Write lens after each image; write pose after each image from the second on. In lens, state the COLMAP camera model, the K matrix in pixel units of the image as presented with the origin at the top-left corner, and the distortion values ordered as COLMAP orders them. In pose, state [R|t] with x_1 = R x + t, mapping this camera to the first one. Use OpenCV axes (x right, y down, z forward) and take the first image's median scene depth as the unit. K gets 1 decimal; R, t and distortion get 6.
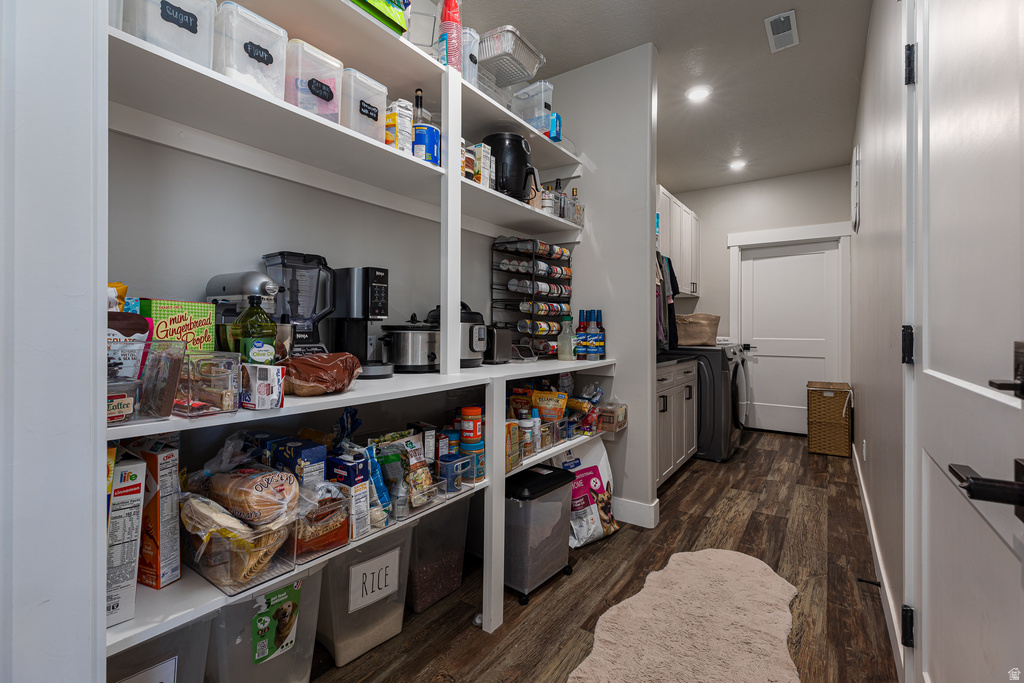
lens RADIAL K [[460.5, 0, 517.2], [0, 460.5, 334.8], [0, 0, 1]] dist [-0.000965, -0.000310]
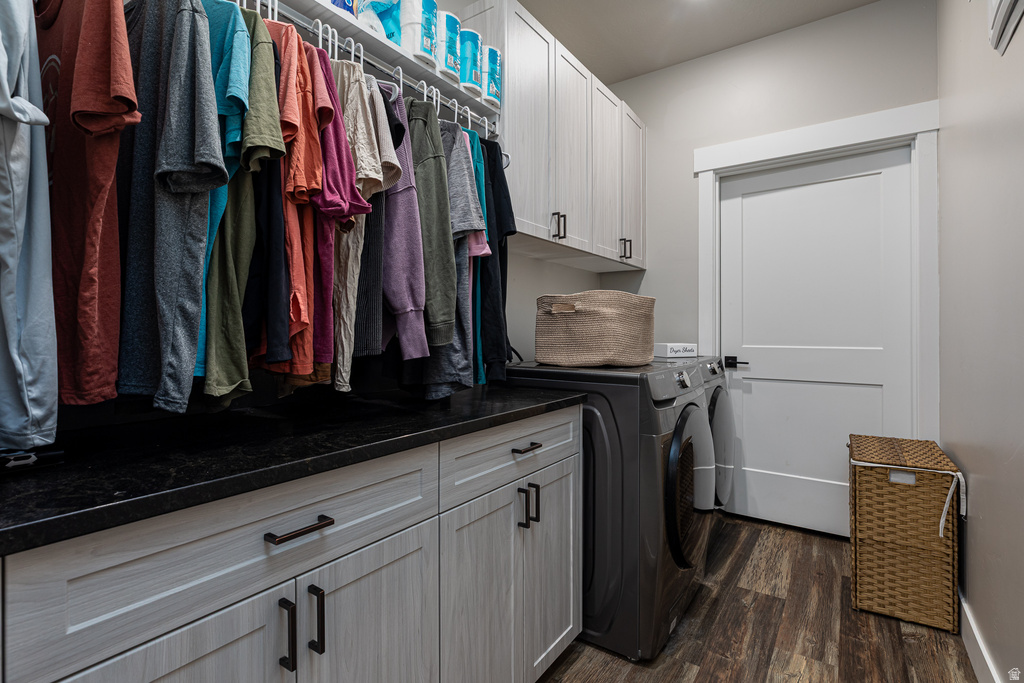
lens RADIAL K [[519.9, 0, 505.9], [0, 519.9, 339.2], [0, 0, 1]] dist [-0.004444, 0.000998]
pose [[0.999983, -0.004375, 0.003726, 0.290430], [0.004363, 0.999985, 0.003318, -0.003598], [-0.003740, -0.003302, 0.999988, 0.492033]]
